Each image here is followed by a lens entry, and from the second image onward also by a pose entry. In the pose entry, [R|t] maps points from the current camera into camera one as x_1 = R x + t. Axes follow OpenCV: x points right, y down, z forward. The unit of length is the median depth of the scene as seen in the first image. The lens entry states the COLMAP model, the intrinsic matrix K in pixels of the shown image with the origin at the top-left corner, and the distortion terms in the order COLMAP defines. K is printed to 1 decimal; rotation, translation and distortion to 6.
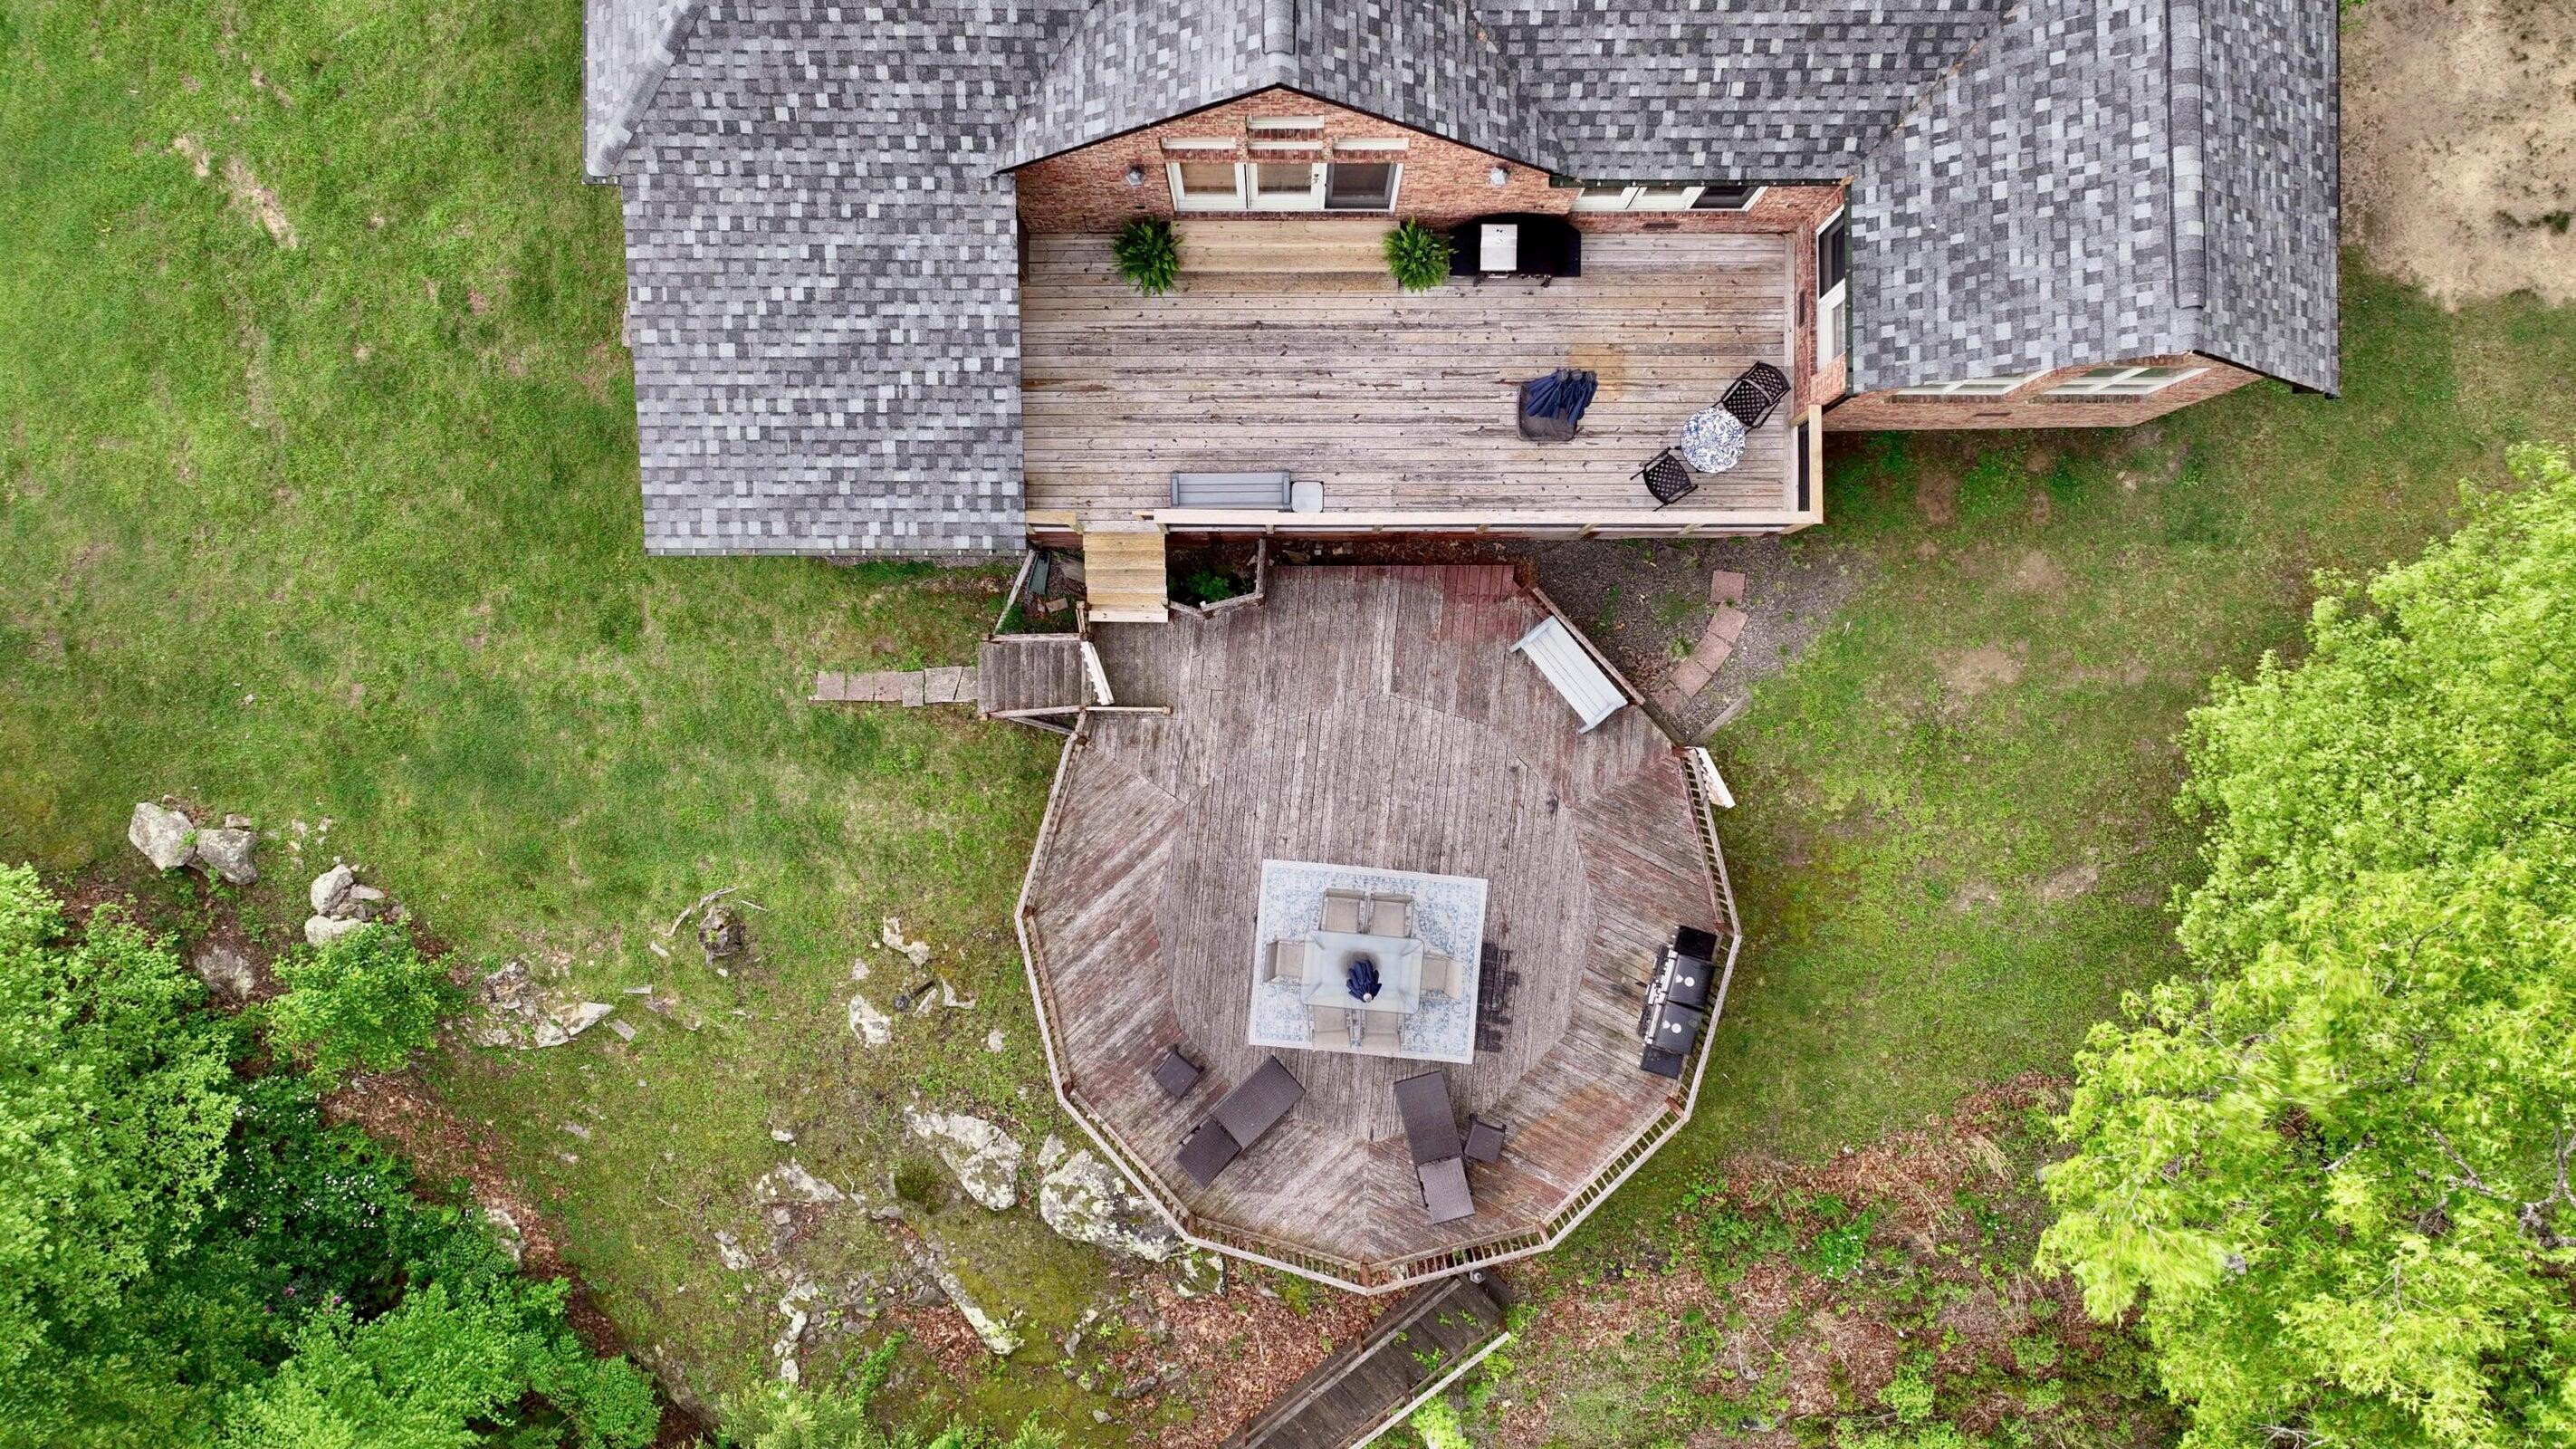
lens RADIAL K [[1809.4, 0, 1295.2], [0, 1809.4, 717.8], [0, 0, 1]] dist [0.001431, 0.012369]
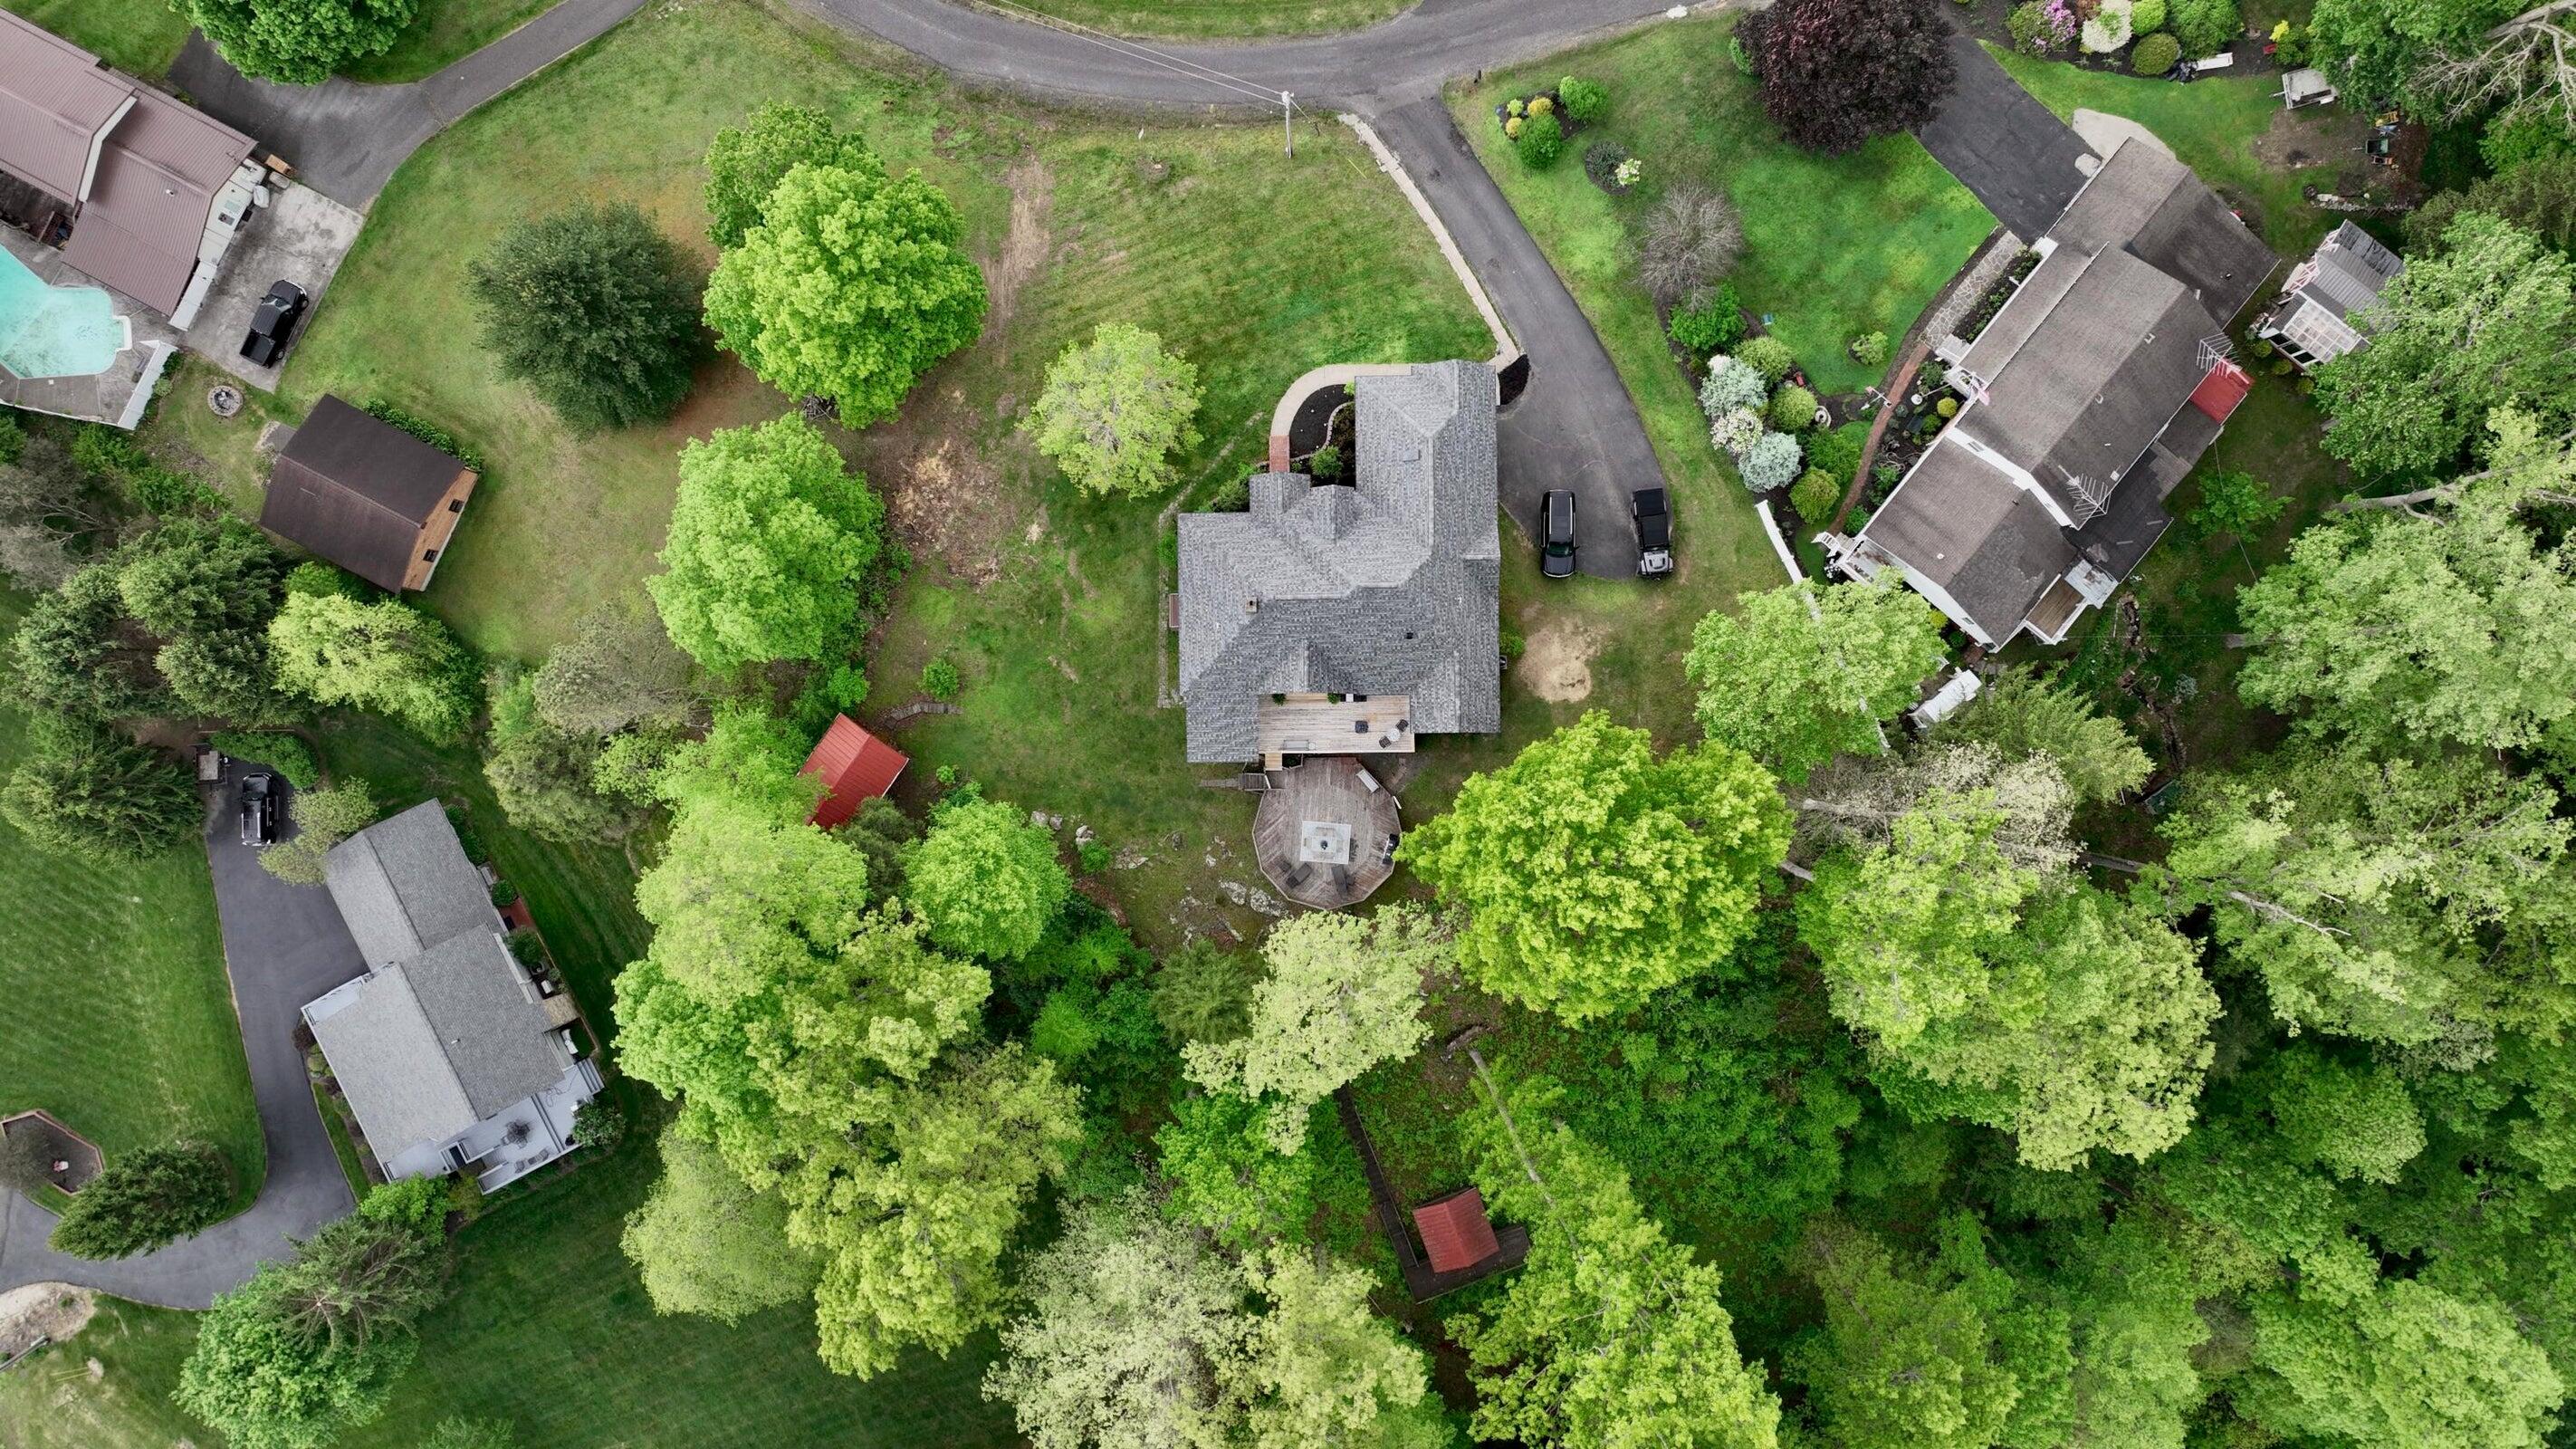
lens RADIAL K [[1809.4, 0, 1292.9], [0, 1809.4, 715.9], [0, 0, 1]] dist [0.001431, 0.012369]
pose [[0.999954, -0.008923, -0.003558, -0.025088], [0.008901, 0.999943, -0.005962, -0.168152], [0.003611, 0.005930, 0.999976, -3.738307]]
